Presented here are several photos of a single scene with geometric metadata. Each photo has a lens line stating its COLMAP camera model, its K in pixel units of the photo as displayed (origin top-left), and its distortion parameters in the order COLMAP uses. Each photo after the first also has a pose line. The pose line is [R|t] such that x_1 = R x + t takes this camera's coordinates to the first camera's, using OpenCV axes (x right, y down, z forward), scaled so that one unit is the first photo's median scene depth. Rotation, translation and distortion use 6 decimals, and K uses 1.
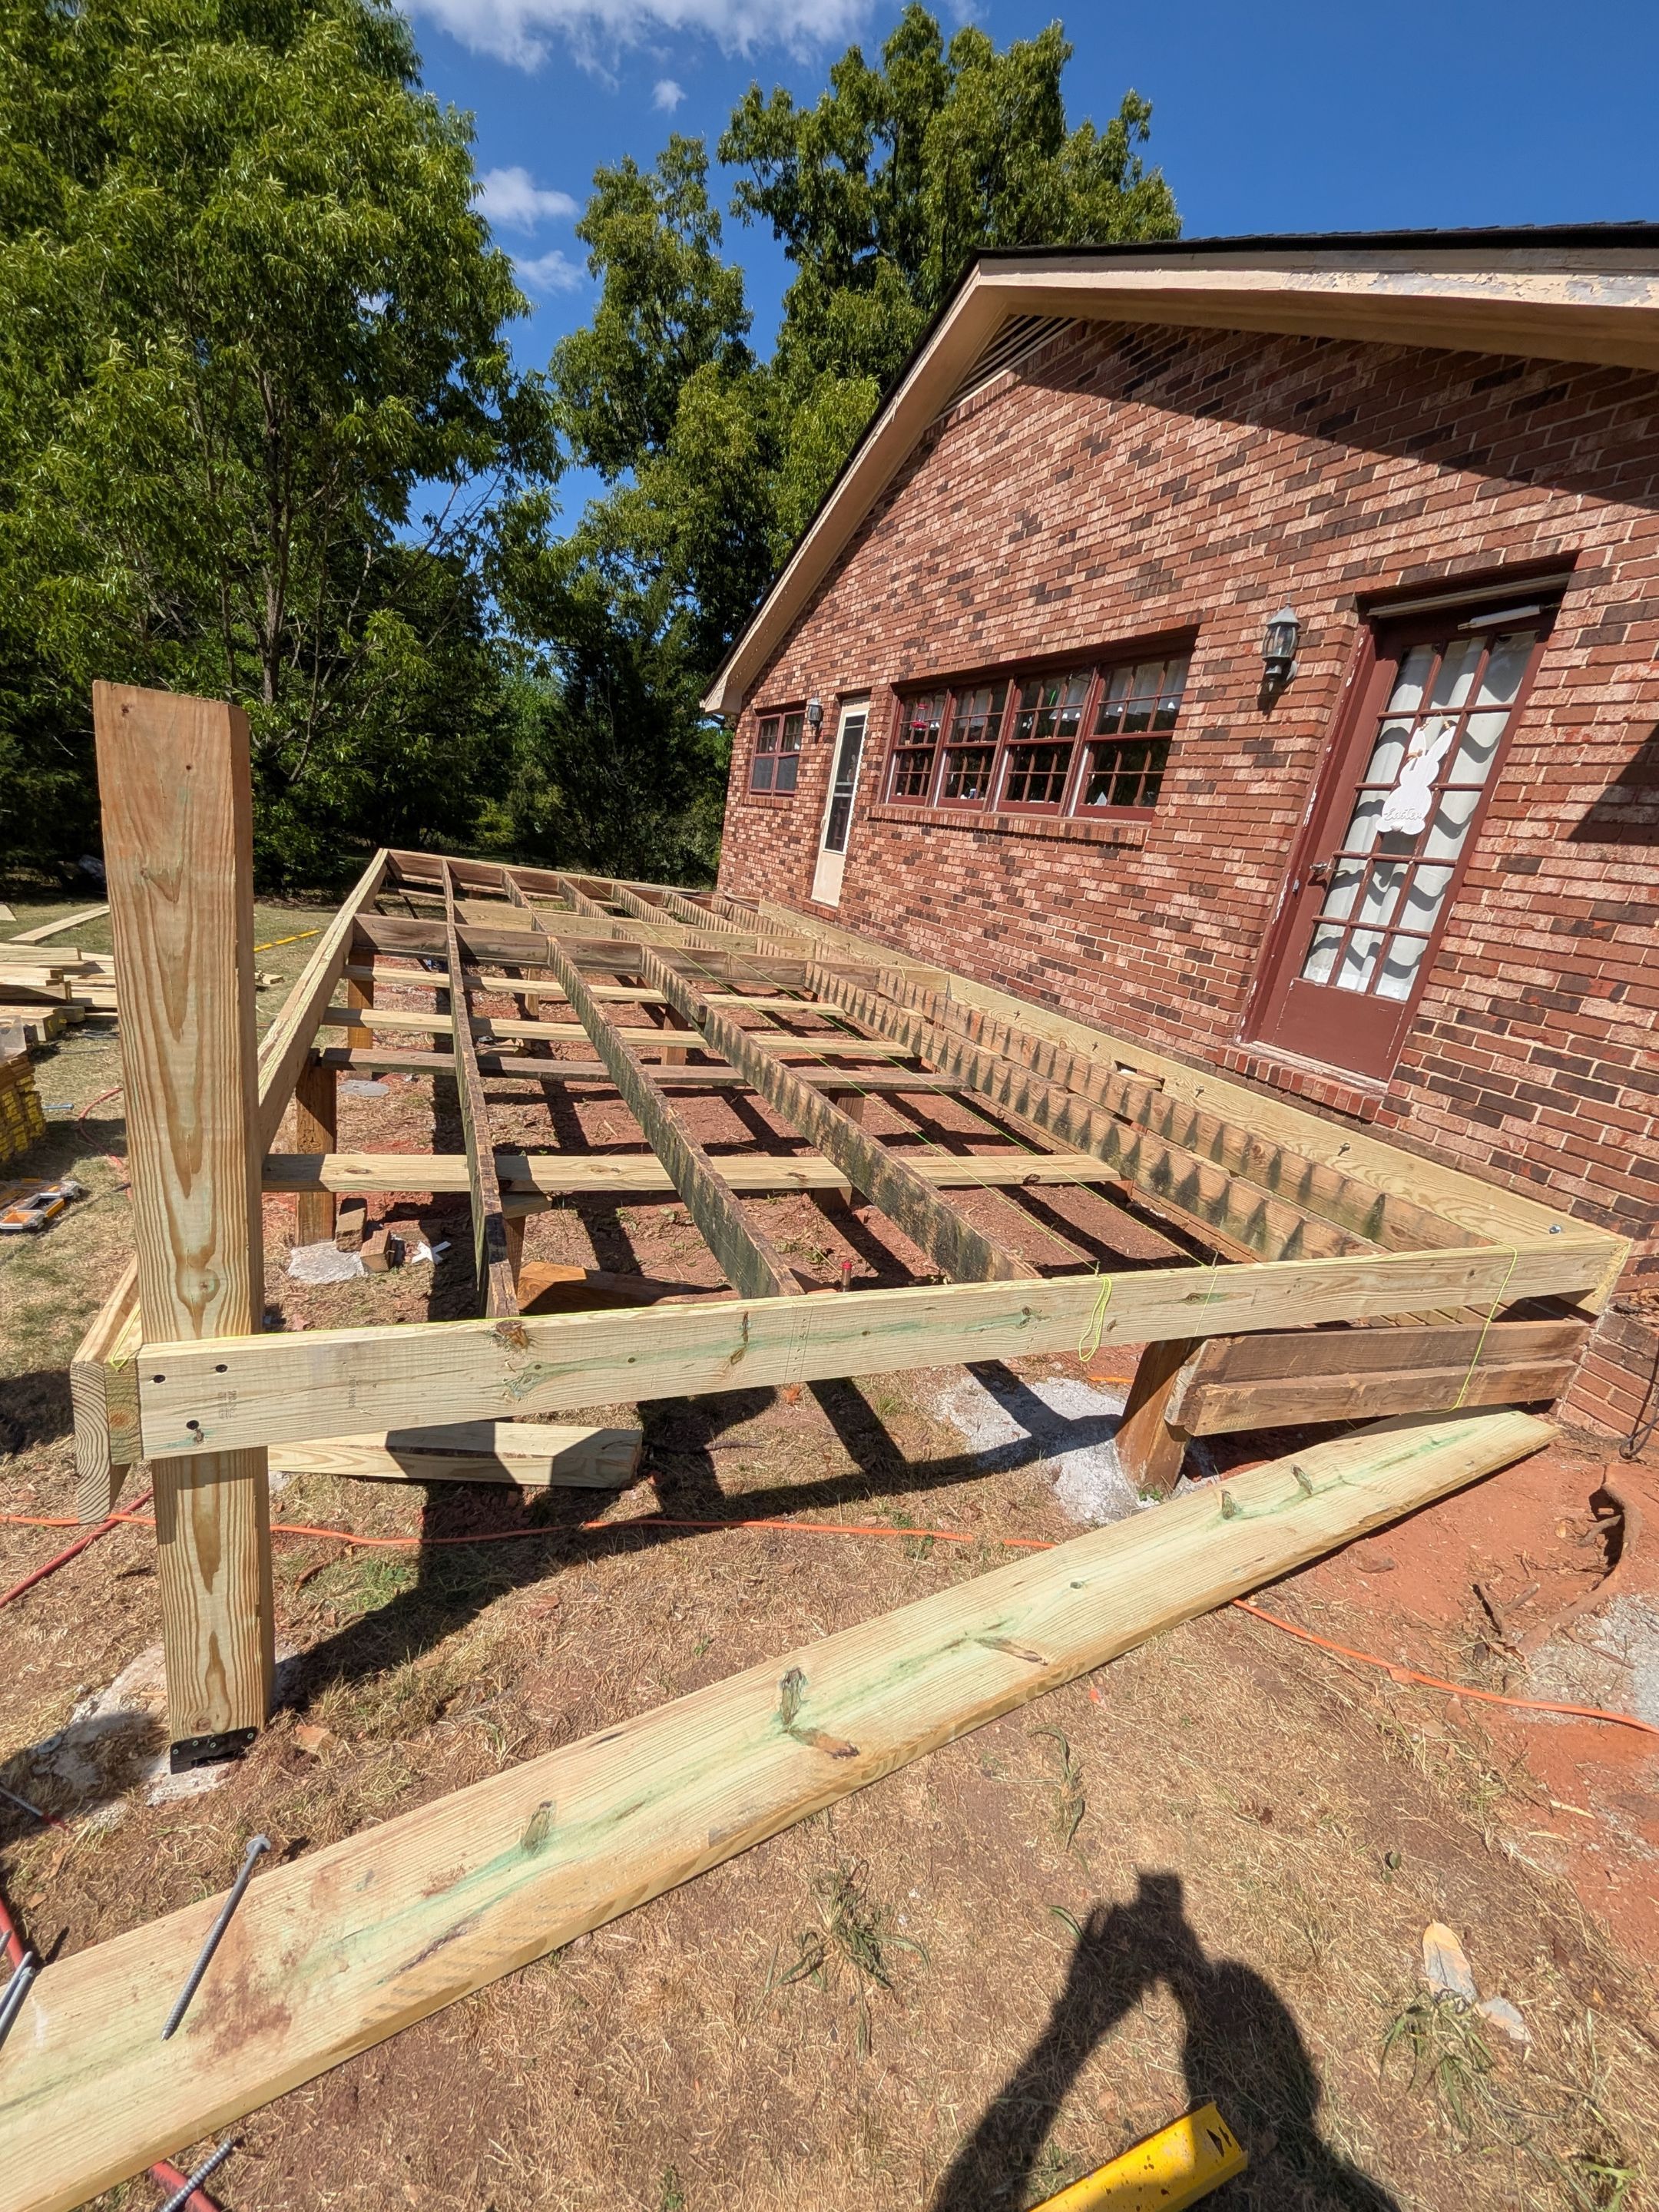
lens RADIAL K [[891.0, 0, 831.4], [0, 891.0, 1110.7], [0, 0, 1]] dist [0.002418, 0.000182]
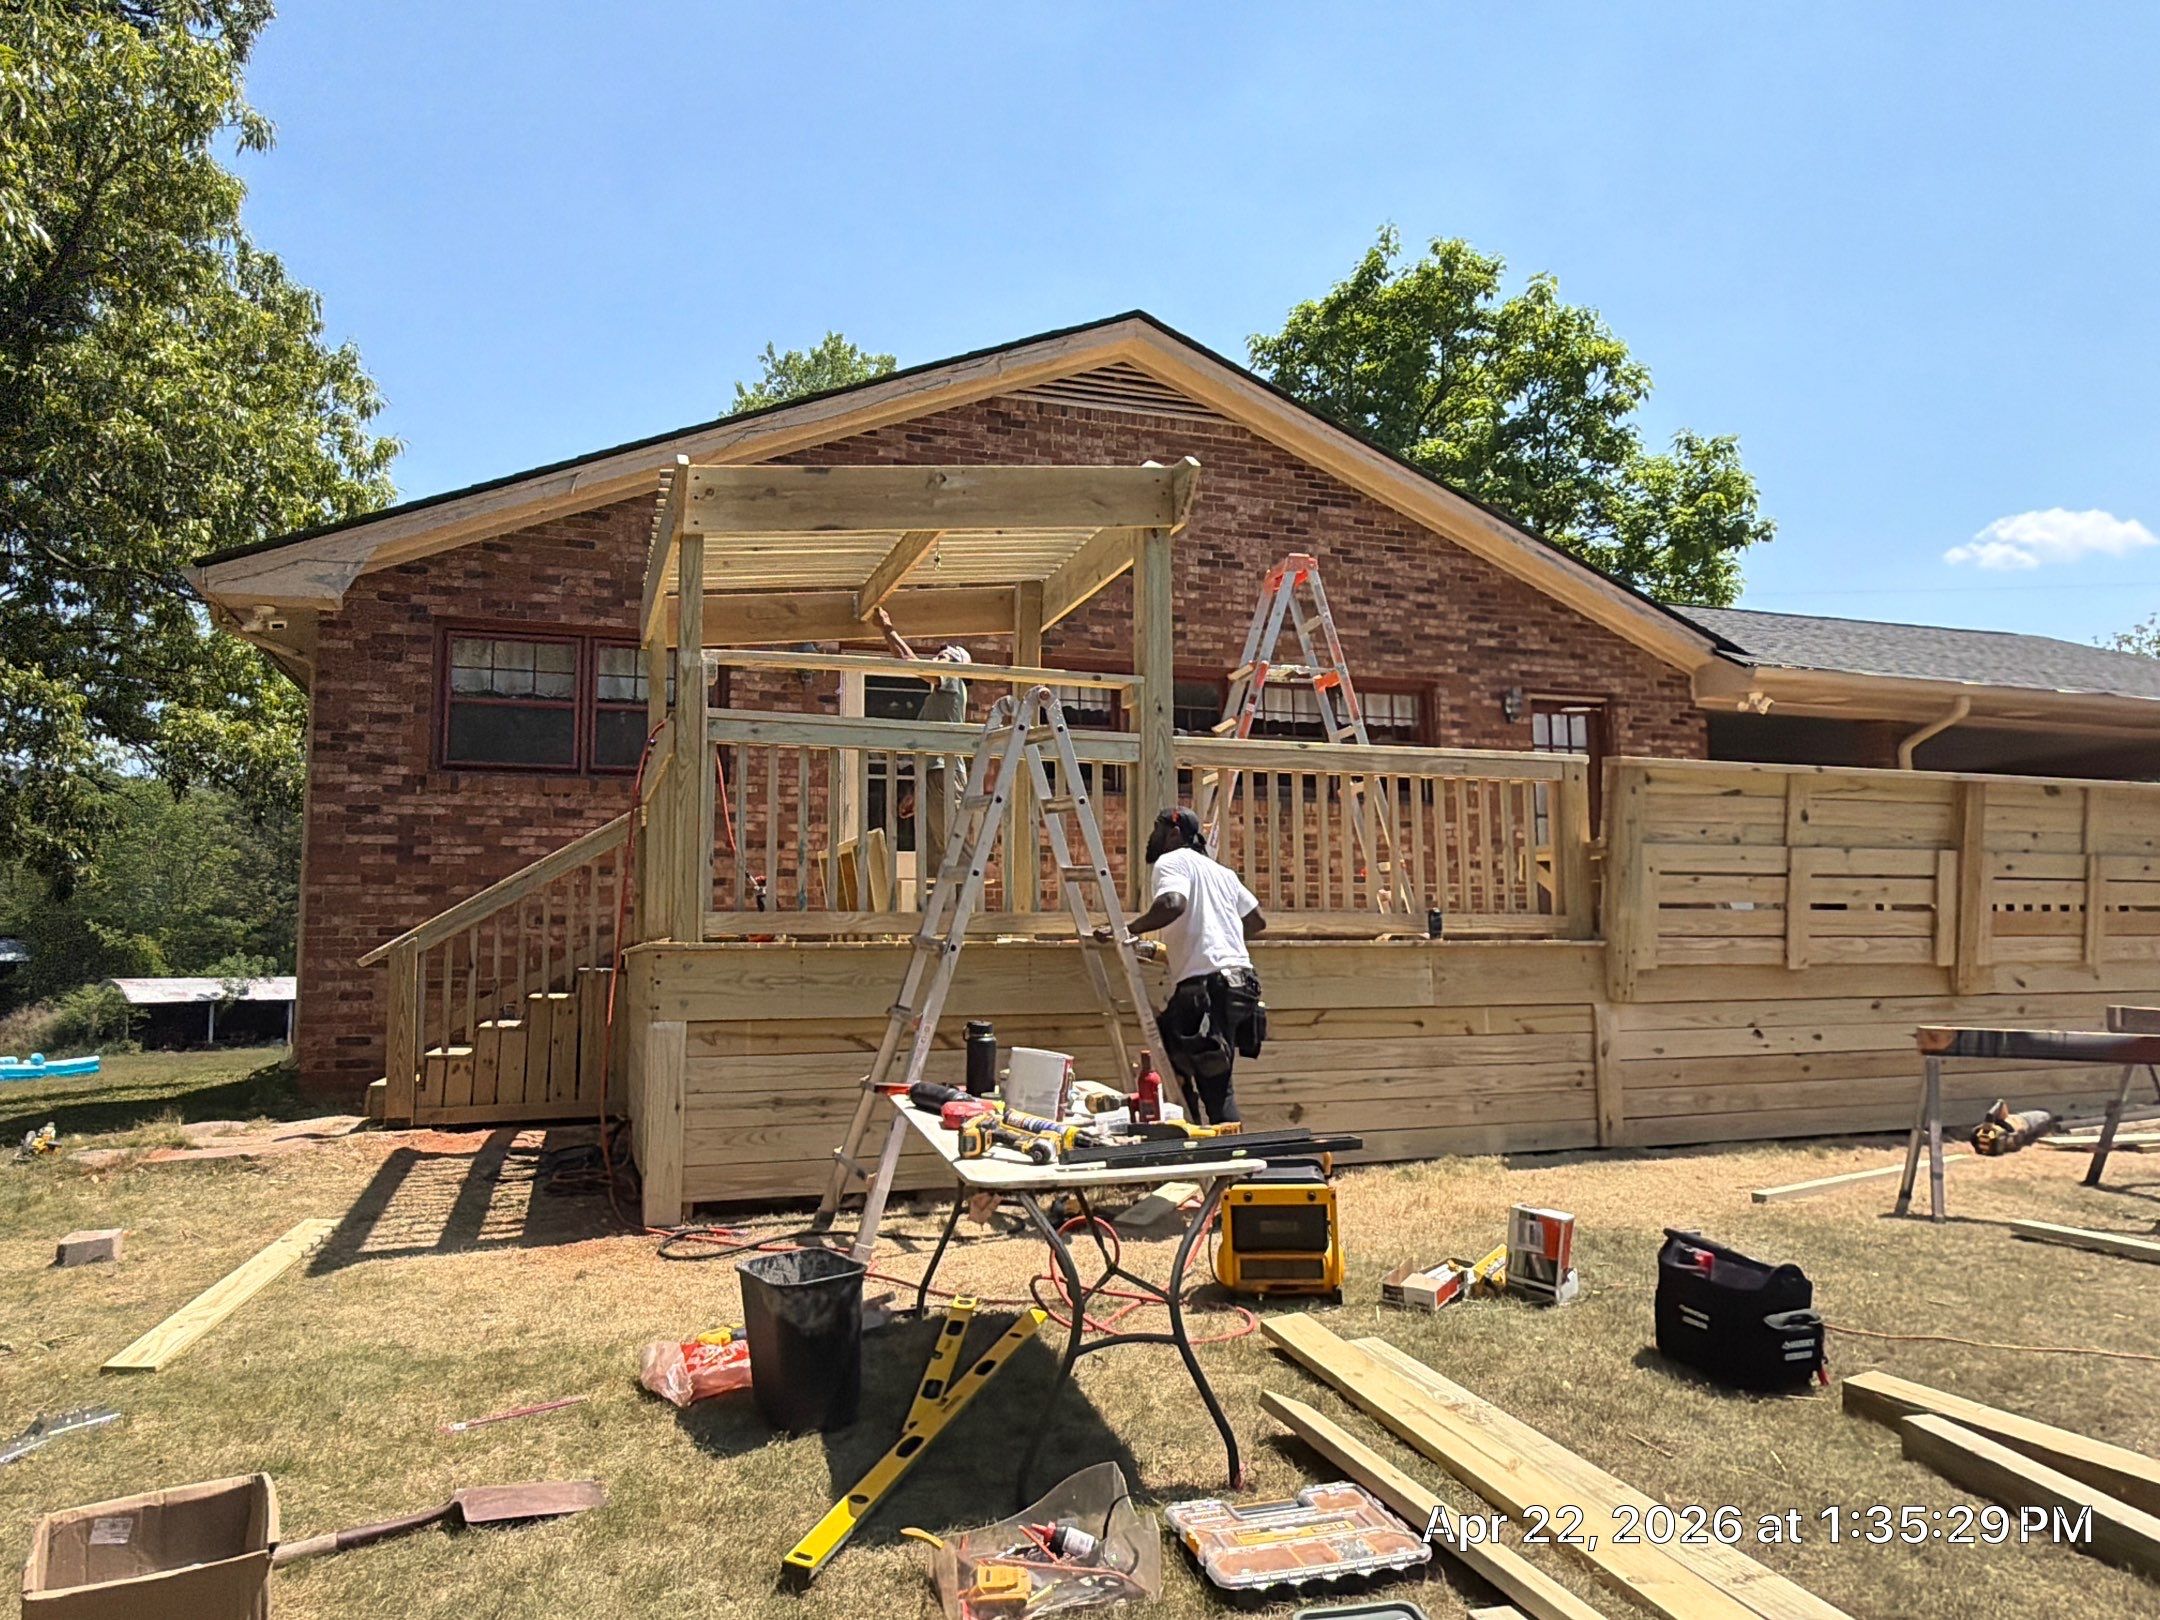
lens RADIAL K [[1425.4, 0, 1078.0], [0, 1425.4, 815.3], [0, 0, 1]] dist [0.001457, -0.001219]
pose [[0.065647, -0.061324, 0.995957, -1.636257], [0.308507, 0.950455, 0.038188, -0.470738], [-0.948954, 0.304752, 0.081313, 1.128858]]
